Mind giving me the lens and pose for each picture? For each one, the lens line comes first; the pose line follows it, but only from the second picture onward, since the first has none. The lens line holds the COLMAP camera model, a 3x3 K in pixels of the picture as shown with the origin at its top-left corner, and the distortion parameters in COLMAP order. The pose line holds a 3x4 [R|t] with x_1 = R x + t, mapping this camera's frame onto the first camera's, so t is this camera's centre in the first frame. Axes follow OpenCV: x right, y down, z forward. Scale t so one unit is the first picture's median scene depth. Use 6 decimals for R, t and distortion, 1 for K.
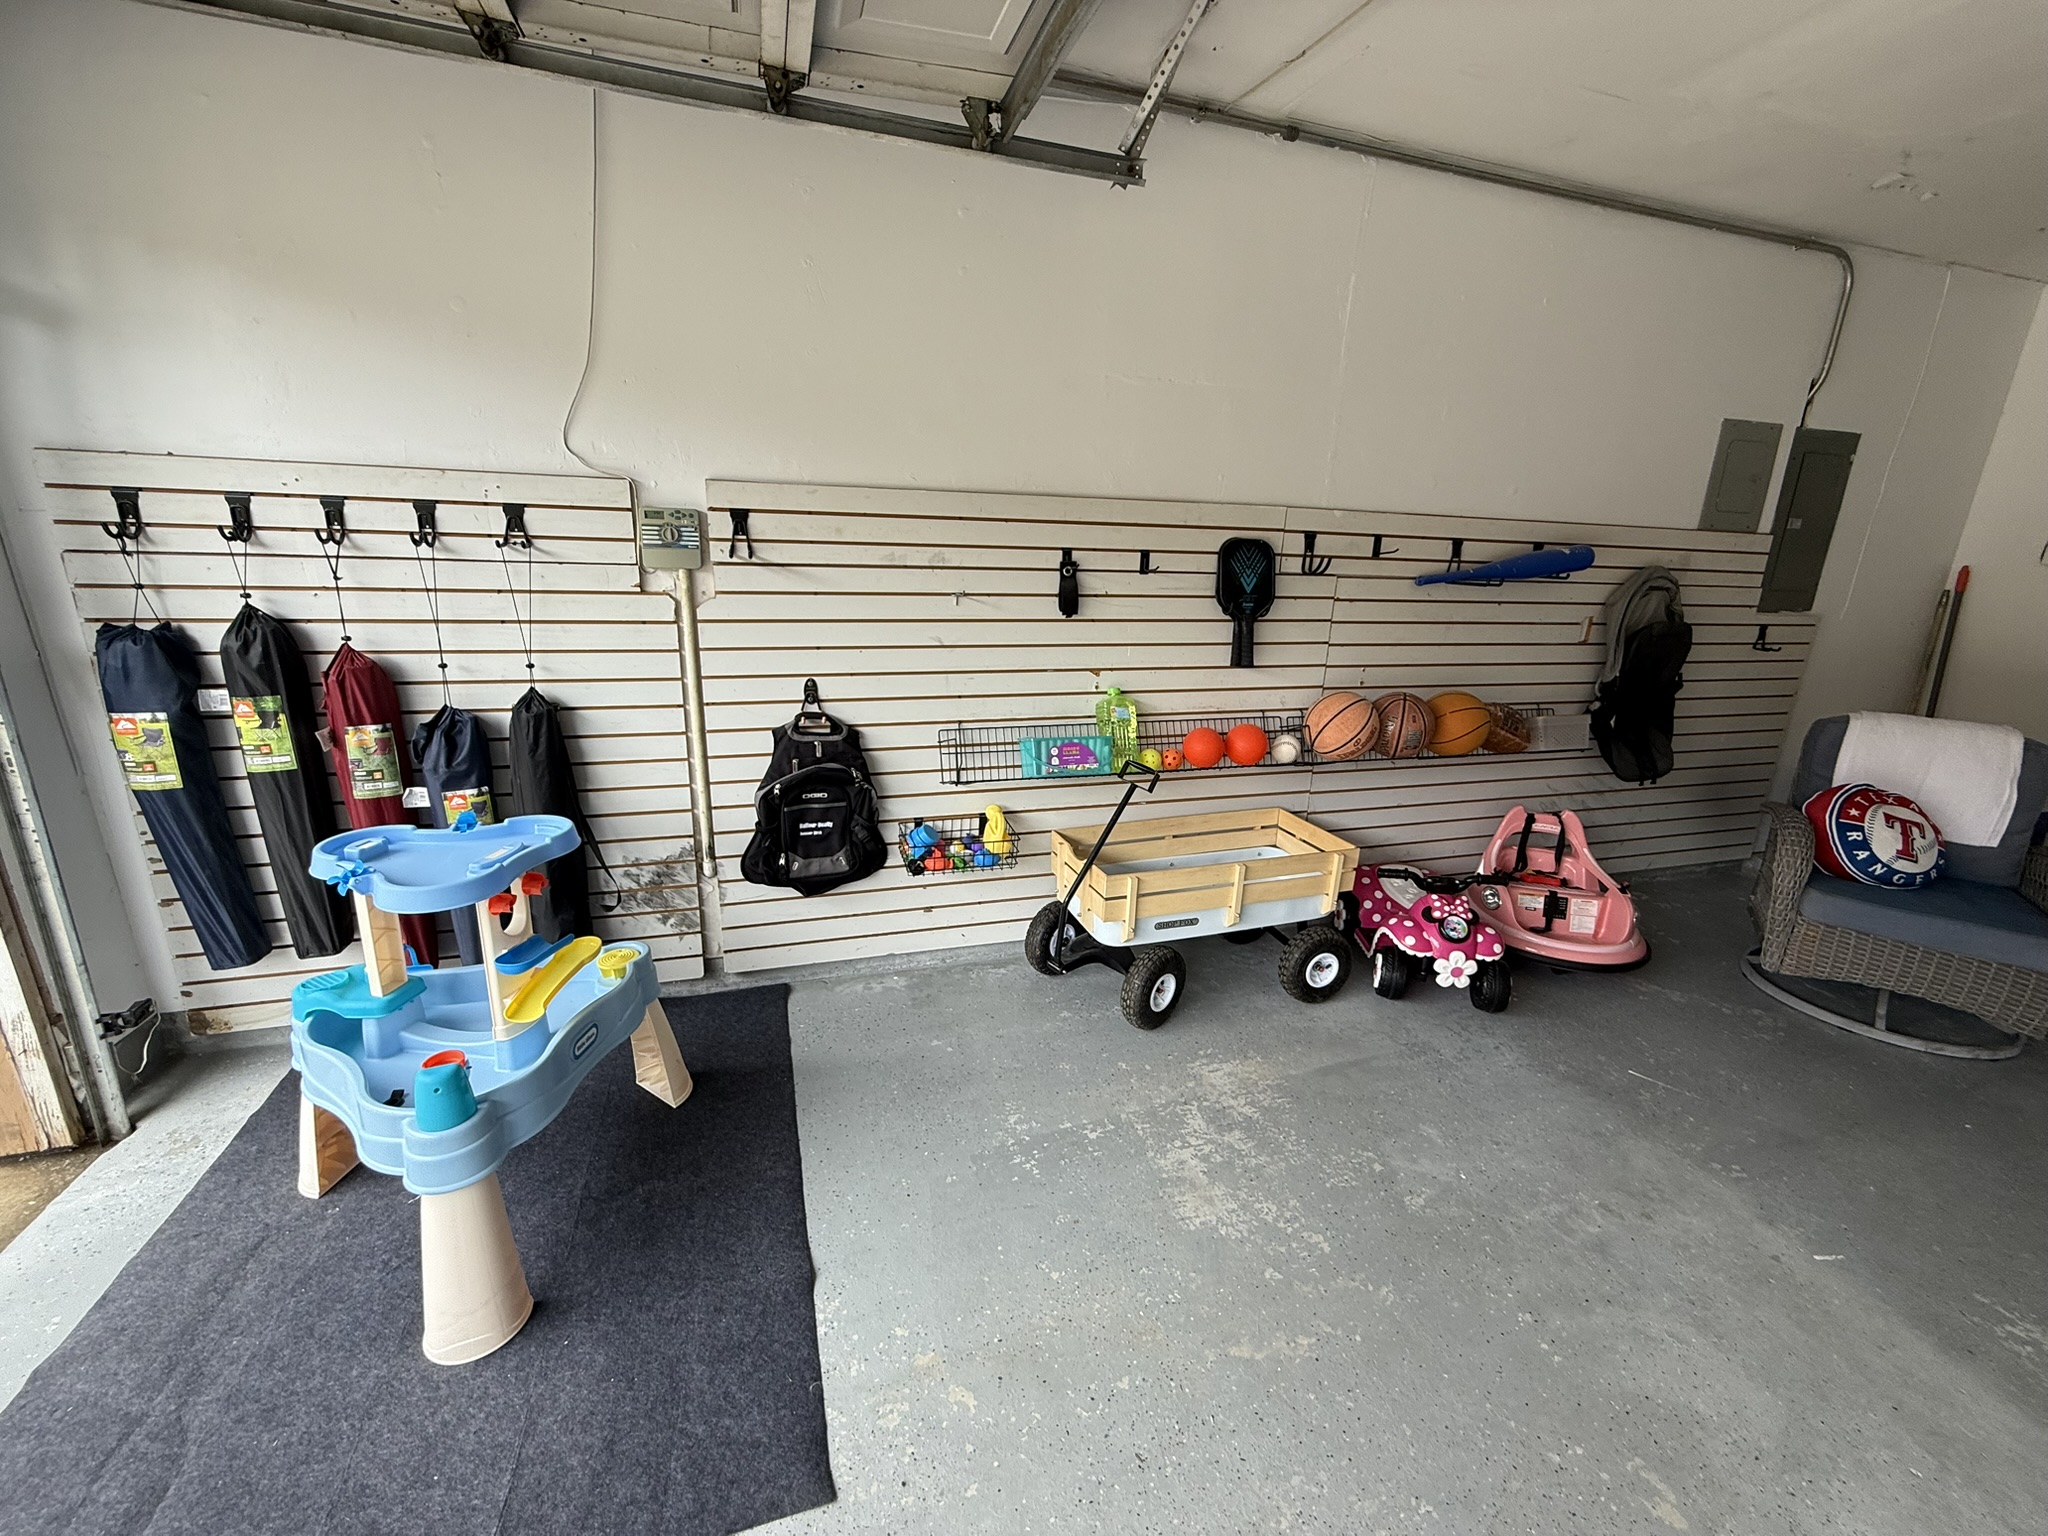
lens RADIAL K [[810.8, 0, 1019.1], [0, 810.8, 768.1], [0, 0, 1]] dist [-0.002058, -0.000240]
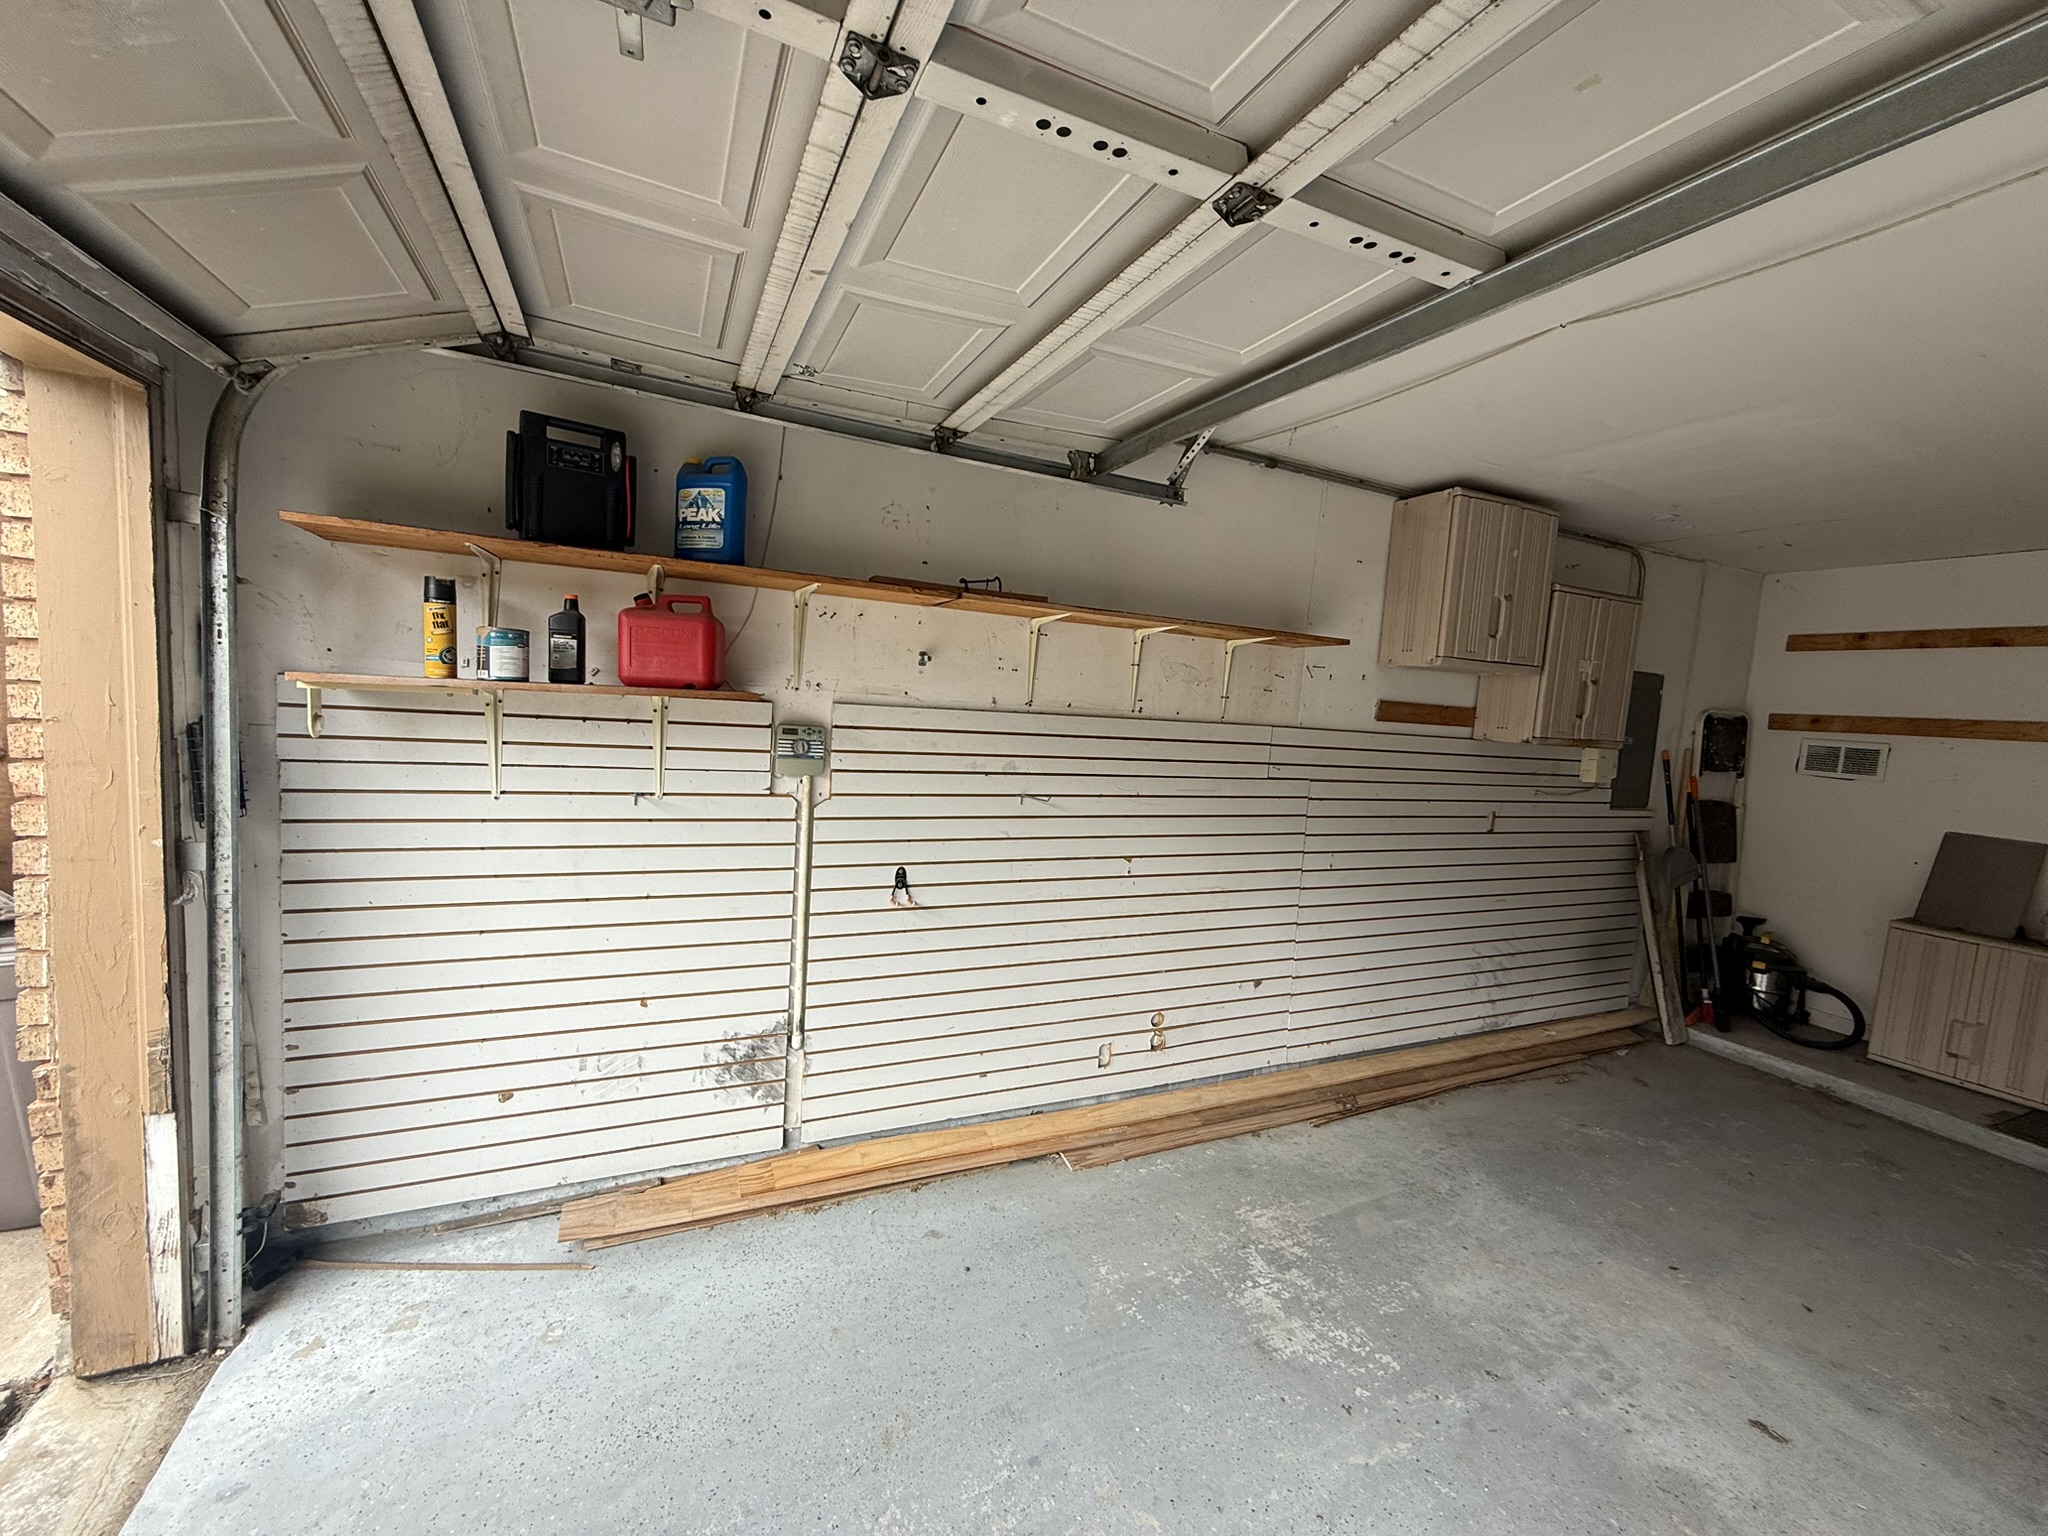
lens RADIAL K [[810.8, 0, 1019.1], [0, 810.8, 768.1], [0, 0, 1]] dist [-0.002058, -0.000240]
pose [[0.990838, 0.021624, 0.133310, -0.276391], [0.002303, 0.984250, -0.176769, -0.050150], [-0.135033, 0.175457, 0.975183, -0.189324]]
